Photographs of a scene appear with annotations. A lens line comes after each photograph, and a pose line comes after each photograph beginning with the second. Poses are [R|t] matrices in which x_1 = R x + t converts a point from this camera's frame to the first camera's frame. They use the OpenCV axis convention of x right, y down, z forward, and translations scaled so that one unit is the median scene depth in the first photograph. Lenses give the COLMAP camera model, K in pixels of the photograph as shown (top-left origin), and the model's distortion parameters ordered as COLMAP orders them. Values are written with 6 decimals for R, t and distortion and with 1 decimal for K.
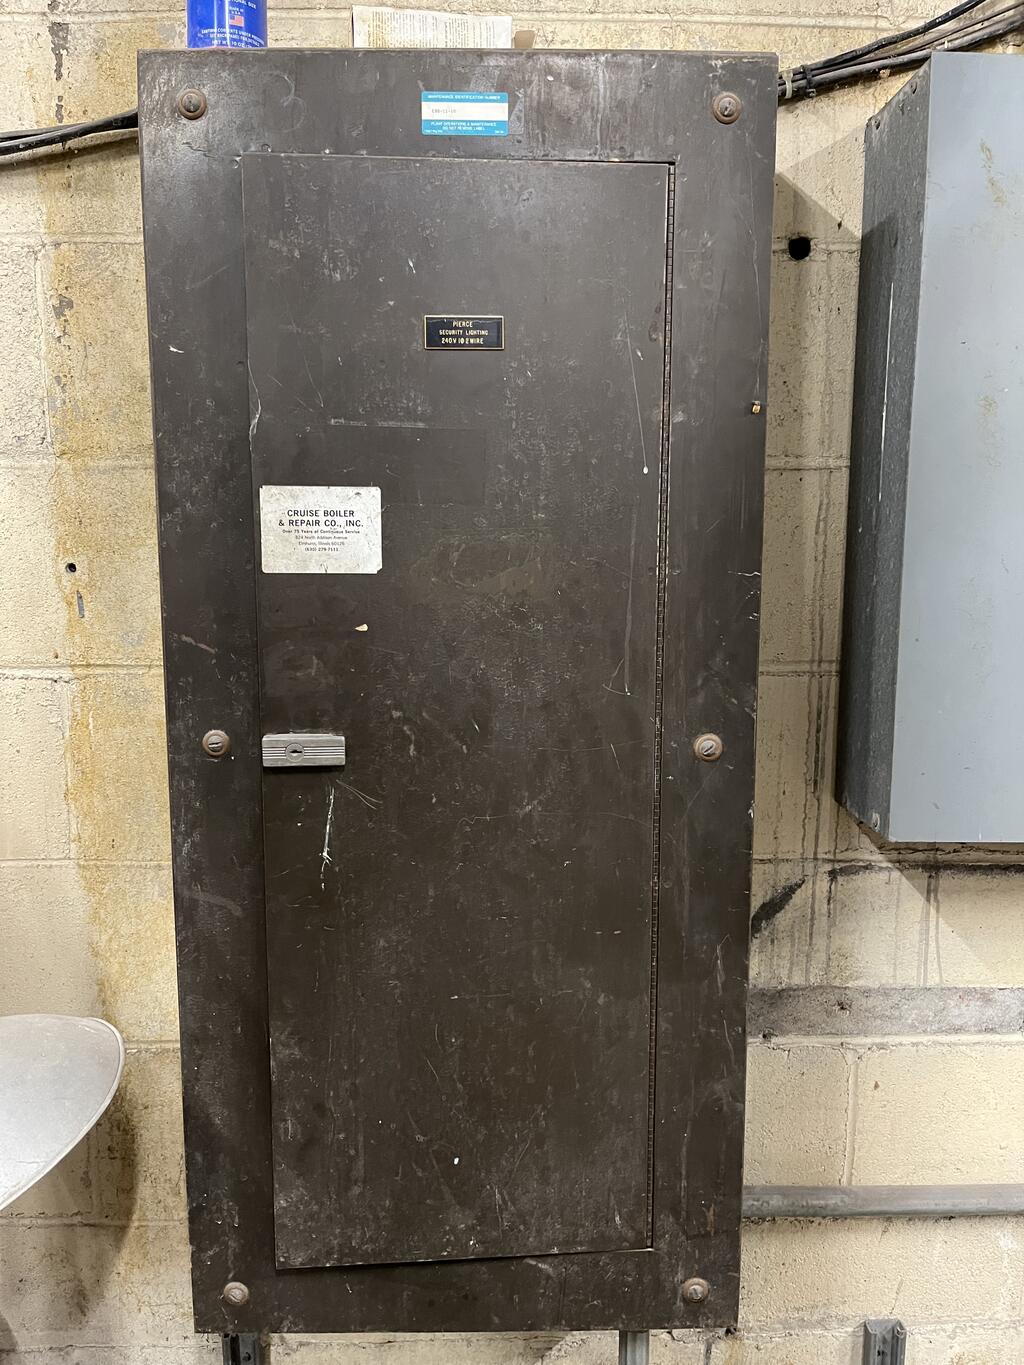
lens RADIAL K [[1021.4, 0, 508.2], [0, 1021.4, 688.2], [0, 0, 1]] dist [0.008452, -0.047215]
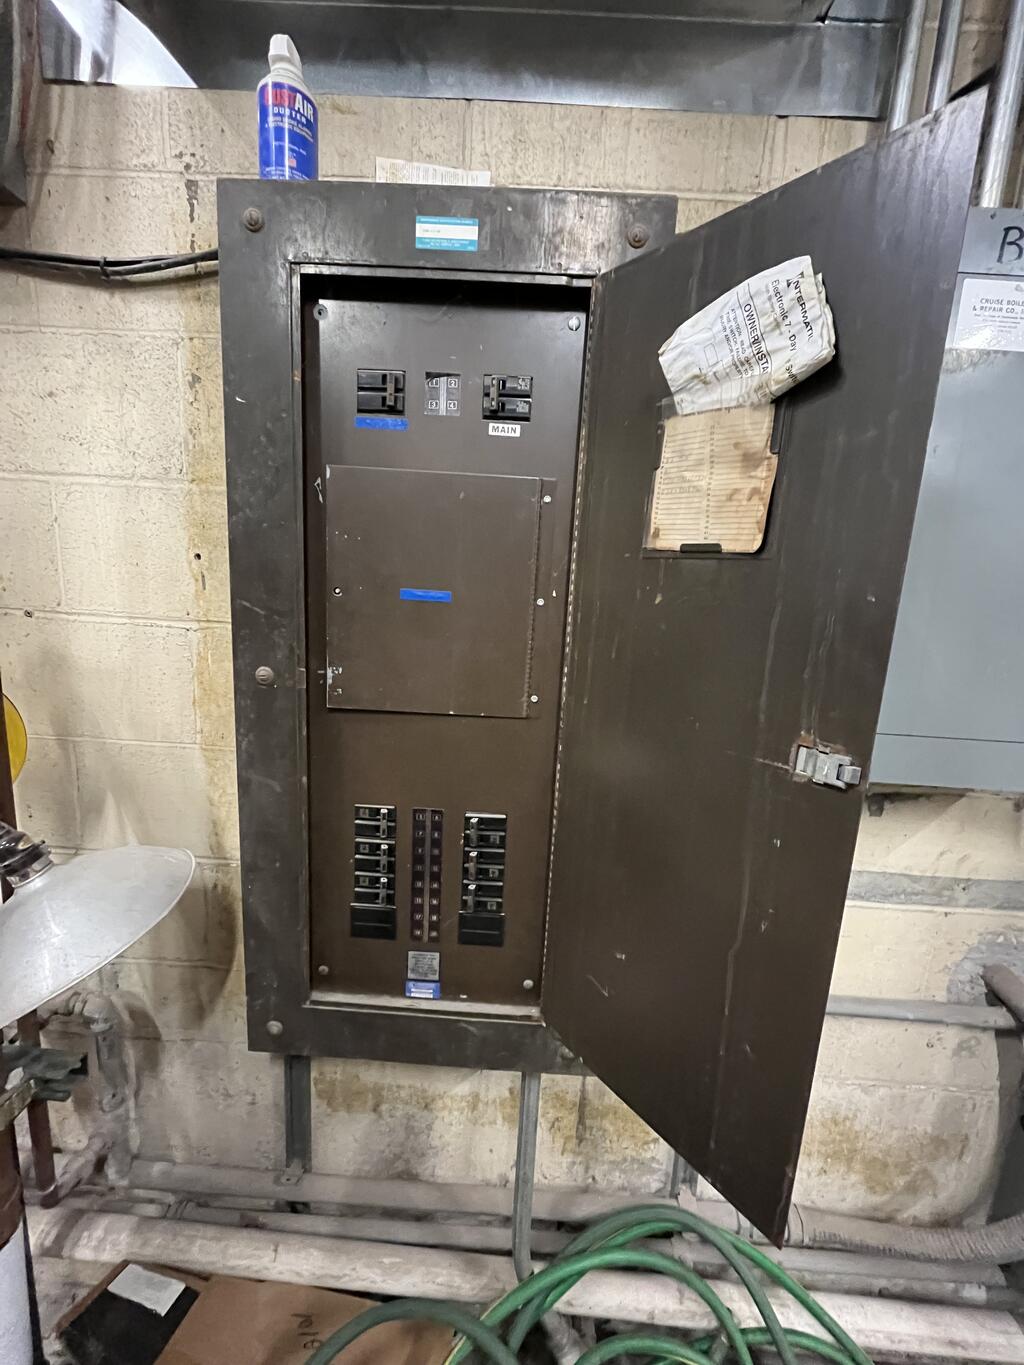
lens RADIAL K [[552.7, 0, 514.0], [0, 552.7, 683.6], [0, 0, 1]] dist [-0.019541, 0.000501]
pose [[0.997397, 0.062059, -0.036708, 0.094459], [-0.060271, 0.997030, 0.047953, 0.004647], [0.039575, -0.045616, 0.998175, 0.195048]]
